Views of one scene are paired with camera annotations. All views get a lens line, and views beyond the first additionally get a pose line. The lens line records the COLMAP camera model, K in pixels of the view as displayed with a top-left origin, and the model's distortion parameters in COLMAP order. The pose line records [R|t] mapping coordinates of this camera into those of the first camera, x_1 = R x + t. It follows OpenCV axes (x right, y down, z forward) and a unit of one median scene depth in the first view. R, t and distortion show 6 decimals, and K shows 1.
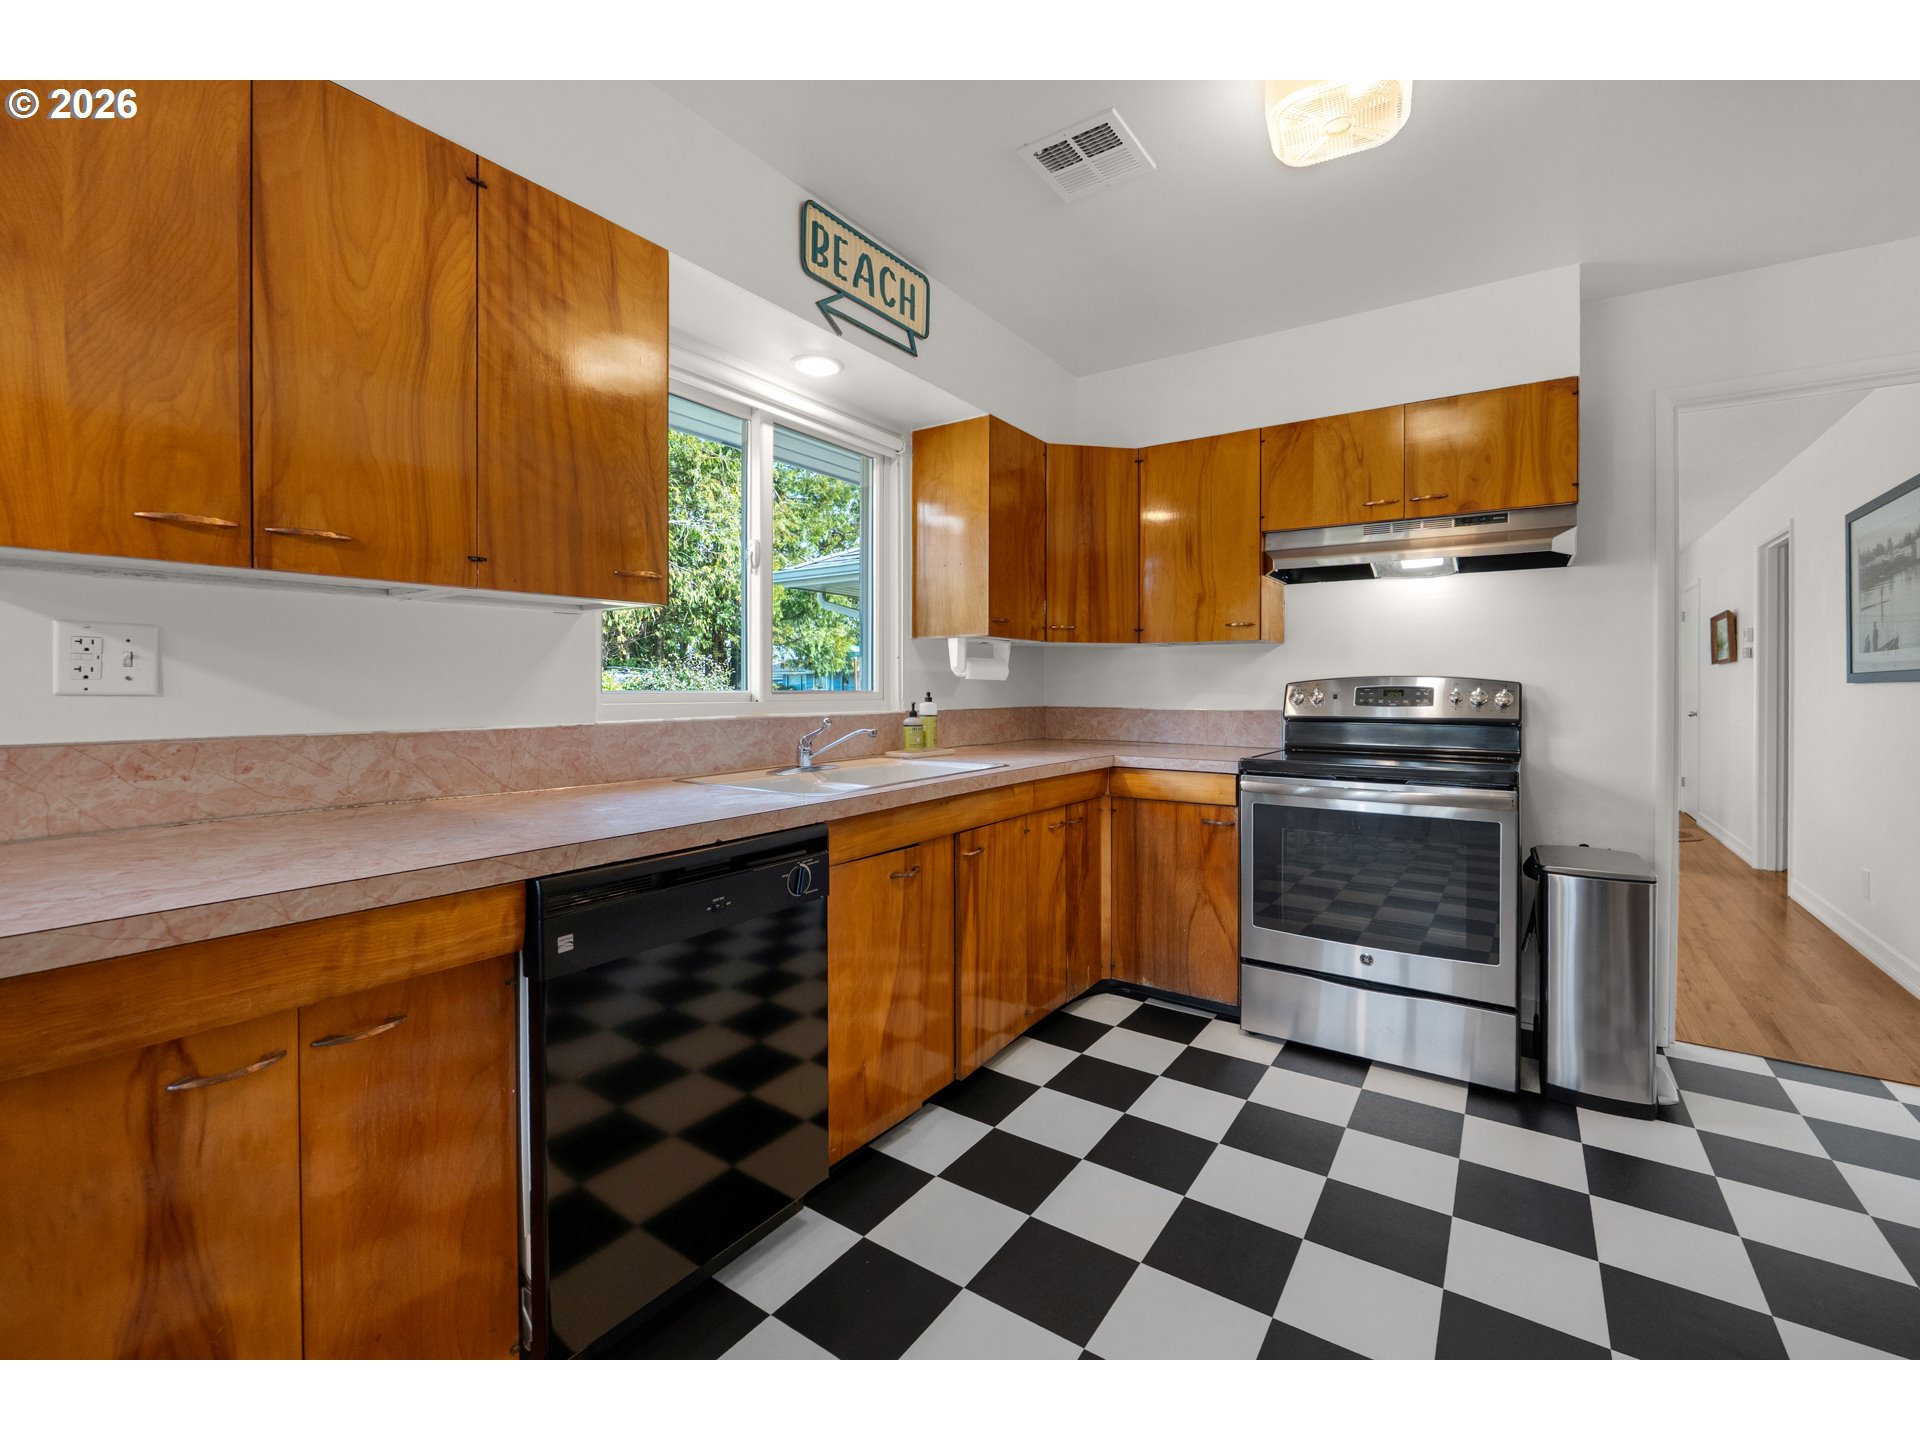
lens RADIAL K [[806.9, 0, 978.7], [0, 806.9, 692.1], [0, 0, 1]] dist [-0.003726, -0.000702]
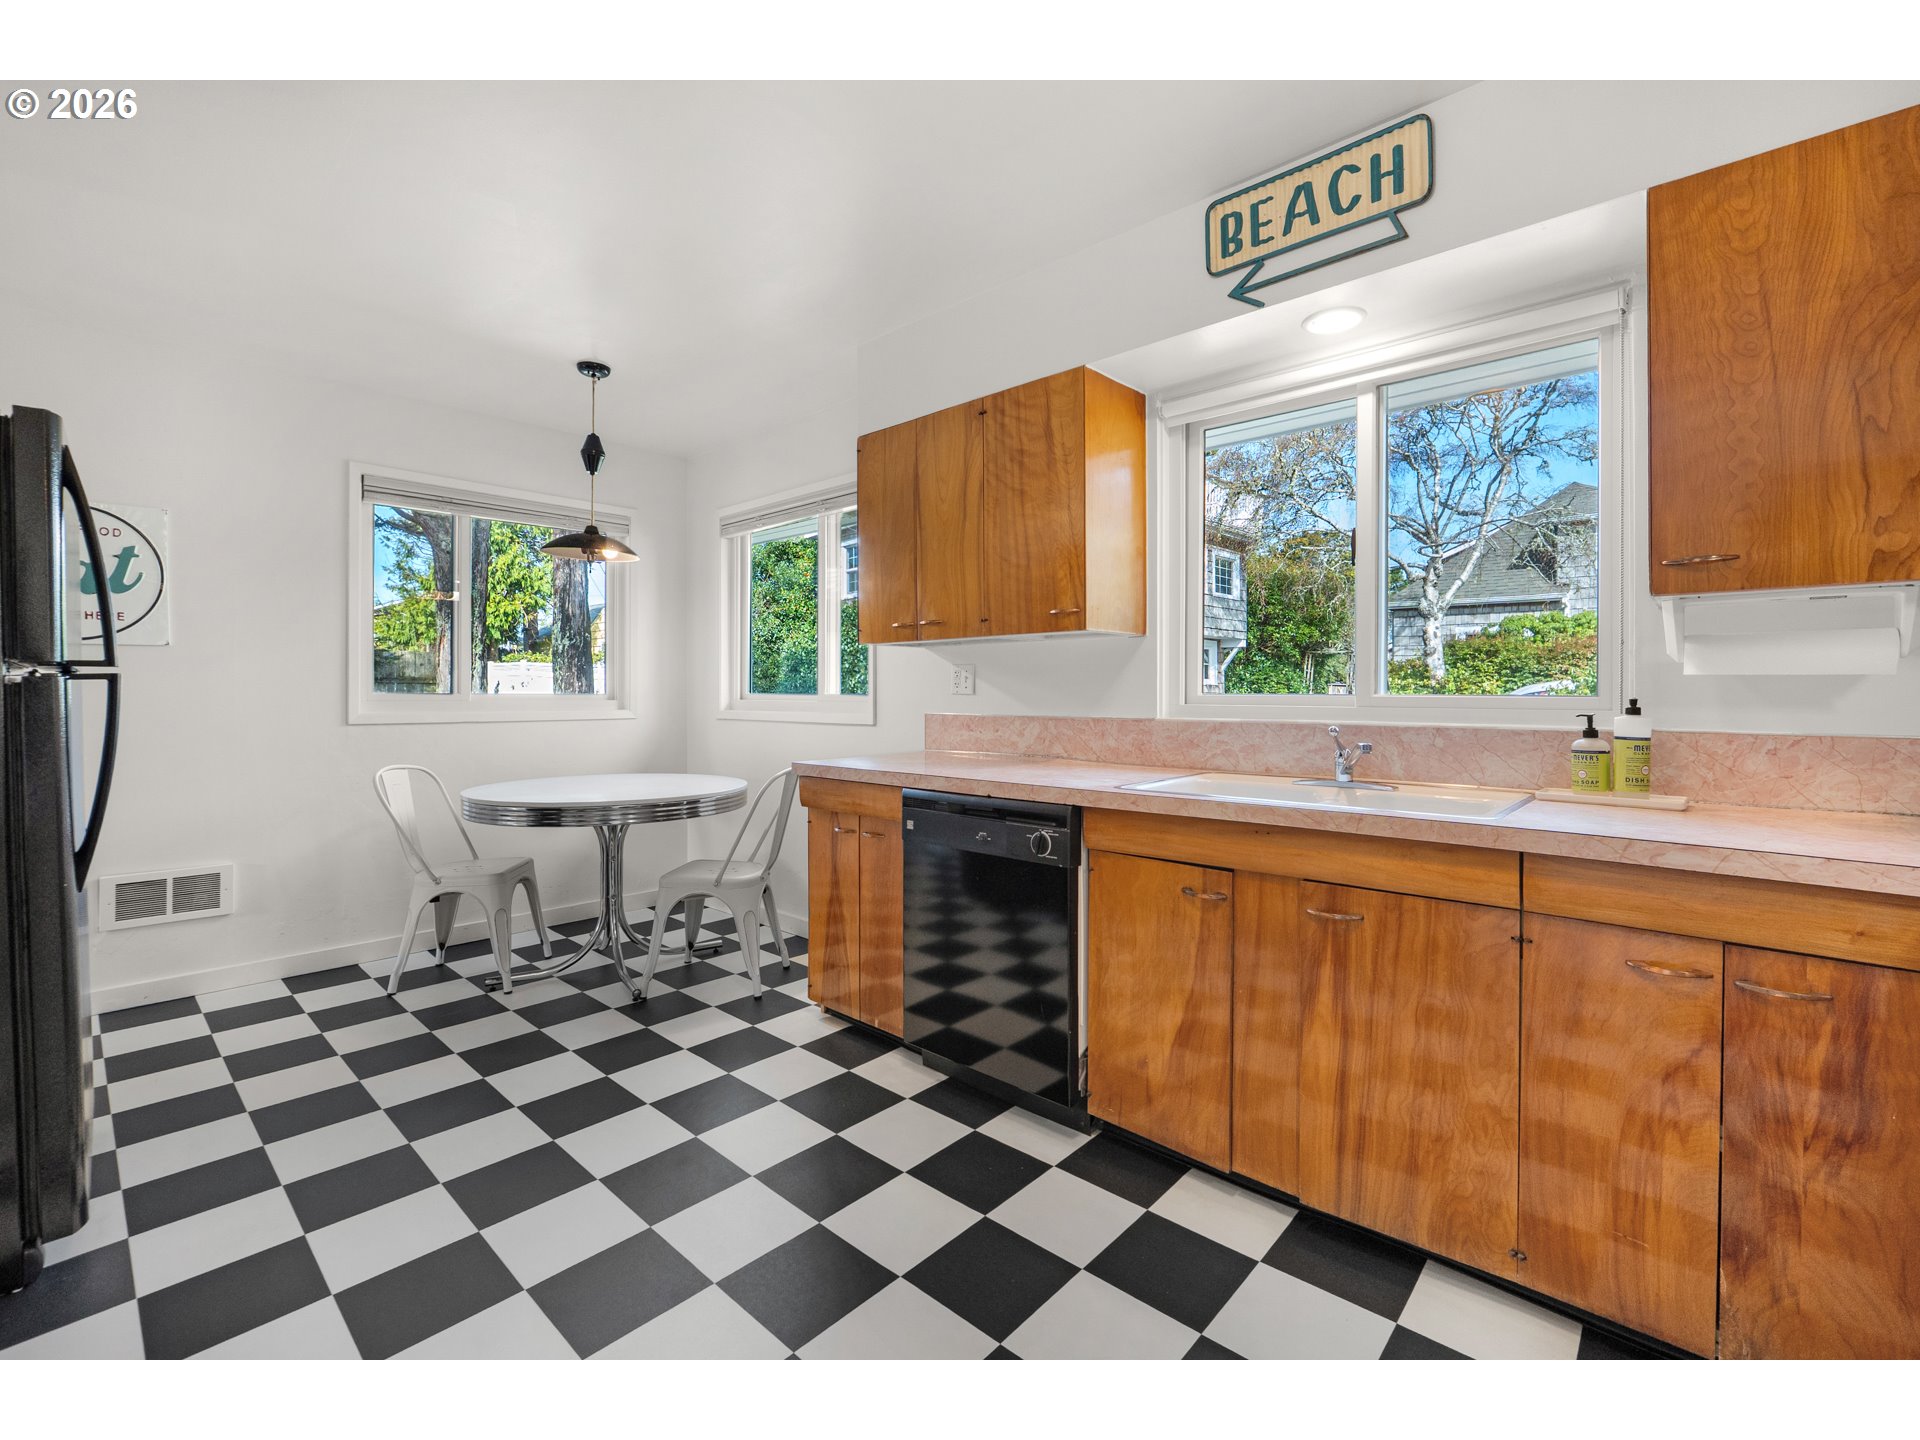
lens RADIAL K [[822.4, 0, 990.6], [0, 822.4, 709.0], [0, 0, 1]] dist [-0.015944, 0.000214]
pose [[-0.119207, 0.018901, -0.992690, 0.640219], [-0.006919, 0.999779, 0.019867, -0.001451], [0.992845, 0.009237, -0.119049, 0.650075]]
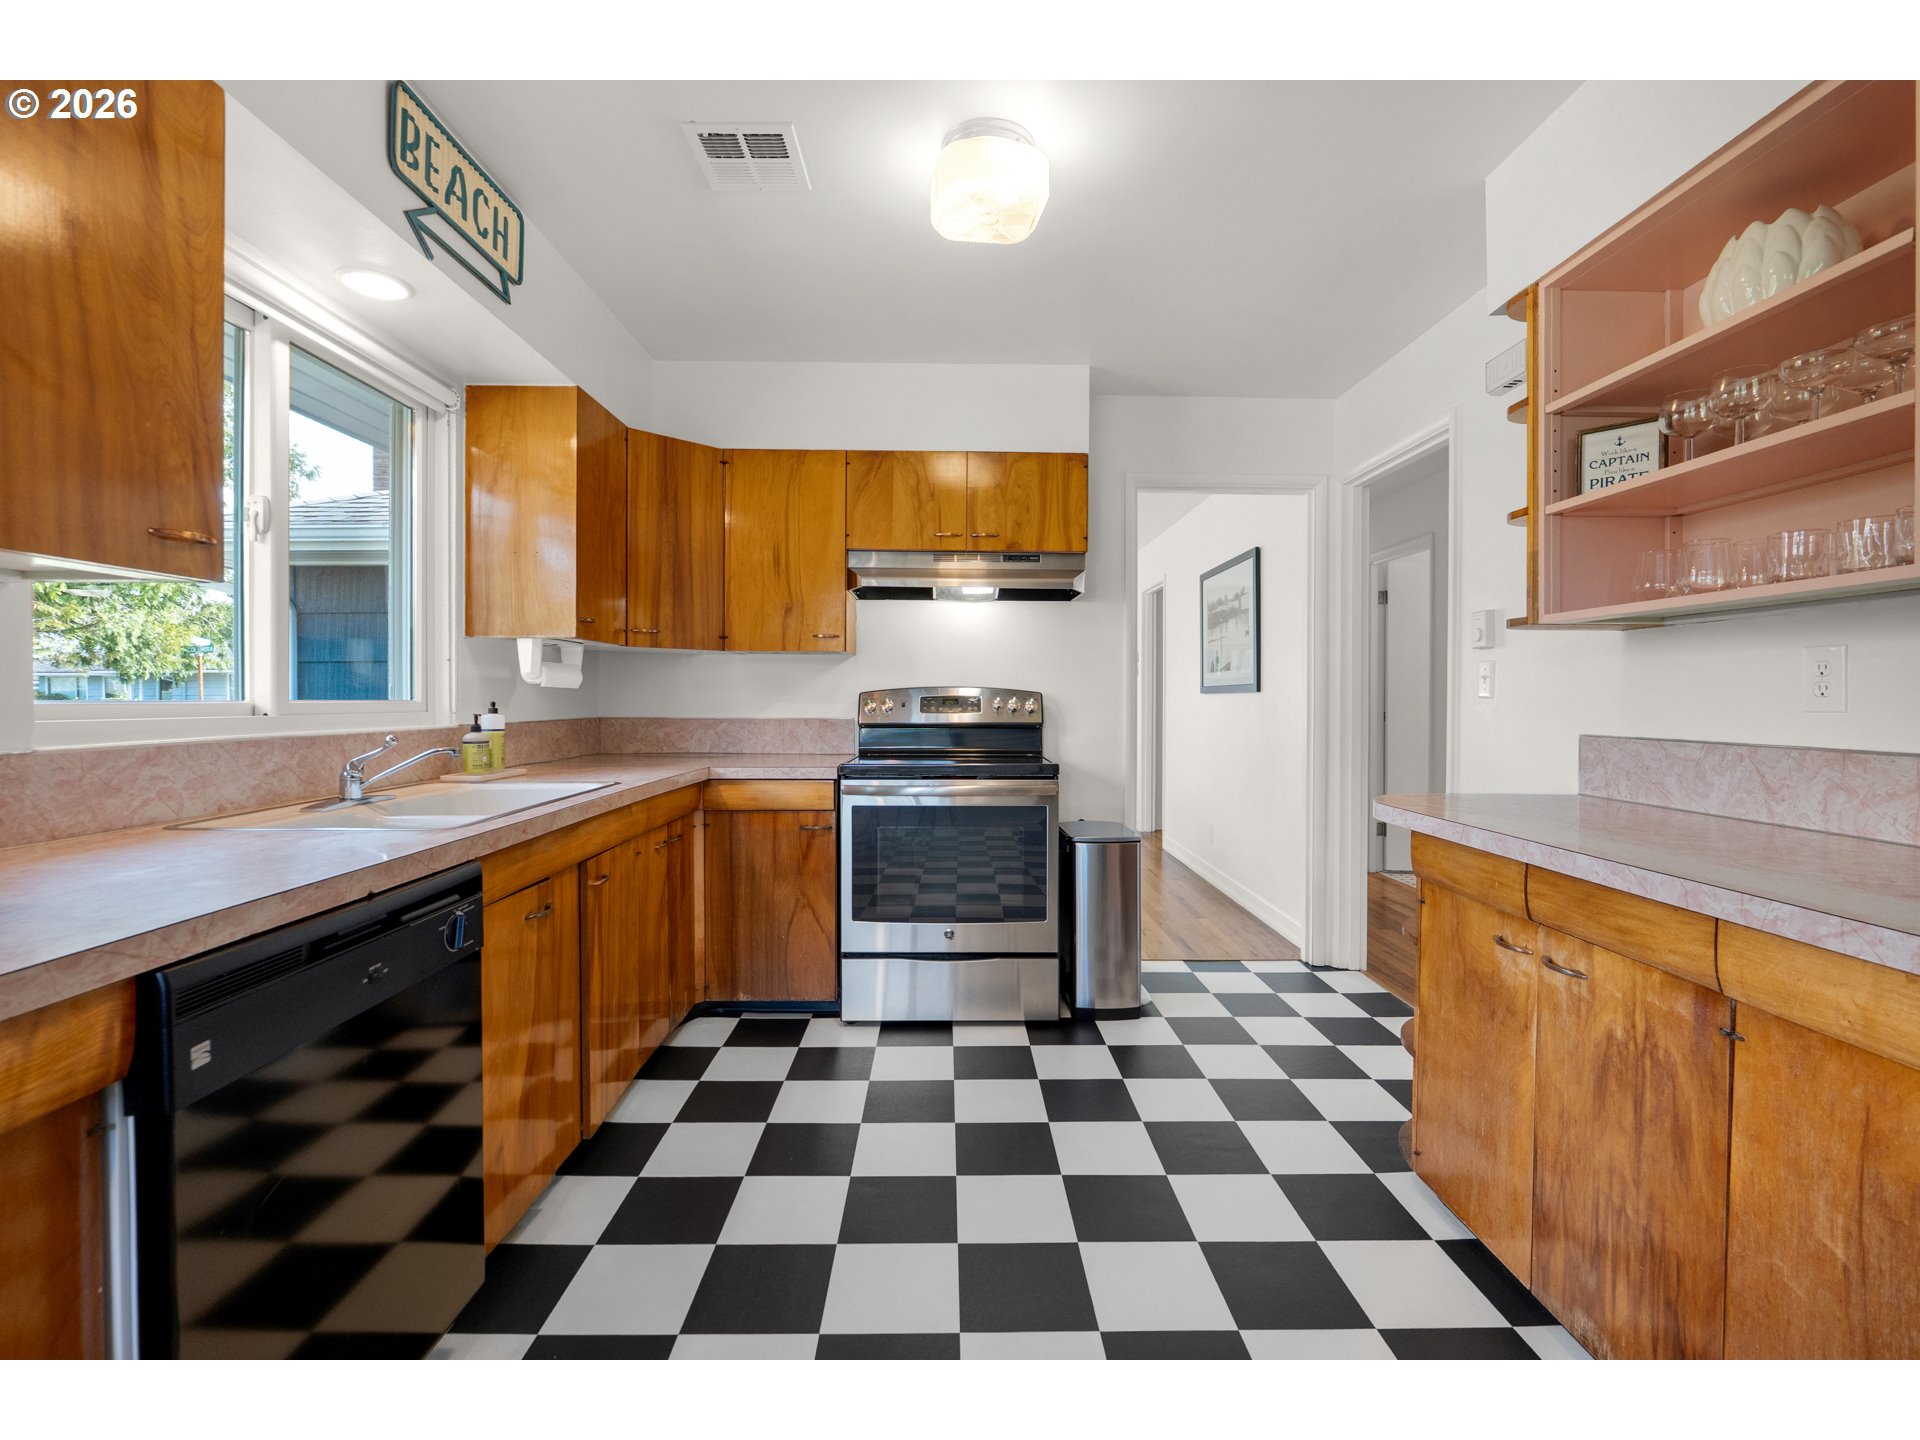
lens RADIAL K [[851.0, 0, 959.3], [0, 851.0, 705.8], [0, 0, 1]] dist [-0.002795, -0.000474]
pose [[0.822815, -0.005763, 0.568280, -0.179147], [0.002675, 0.999977, 0.006268, -0.000223], [-0.568303, -0.003638, 0.822811, 0.000065]]
